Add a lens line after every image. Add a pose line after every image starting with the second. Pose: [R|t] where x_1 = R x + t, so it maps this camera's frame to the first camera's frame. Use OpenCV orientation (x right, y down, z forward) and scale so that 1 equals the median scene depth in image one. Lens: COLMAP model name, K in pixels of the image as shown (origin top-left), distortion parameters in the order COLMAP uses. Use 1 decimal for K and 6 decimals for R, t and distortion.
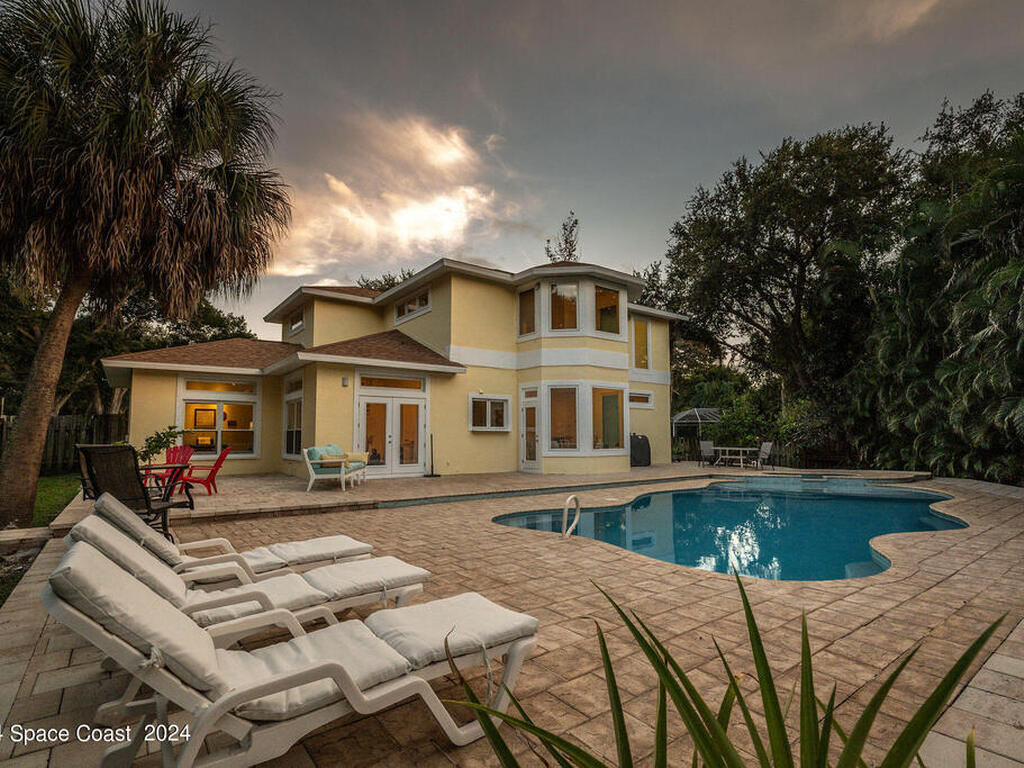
lens RADIAL K [[501.6, 0, 517.9], [0, 501.6, 402.9], [0, 0, 1]] dist [-0.004726, -0.000912]
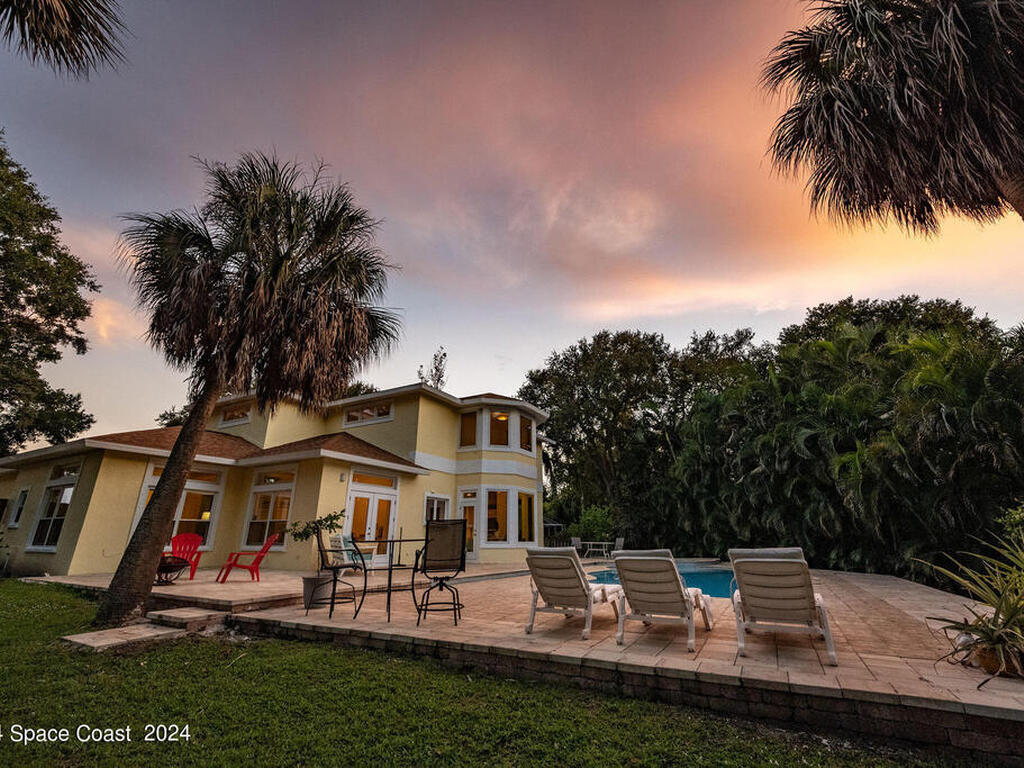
lens RADIAL K [[447.5, 0, 512.0], [0, 447.5, 384.0], [0, 0, 1]] dist [-0.000919, -0.000396]
pose [[0.915866, 0.134899, 0.378143, -0.339763], [-0.029560, 0.961963, -0.271577, 0.015634], [-0.400395, 0.237550, 0.885016, -0.088541]]
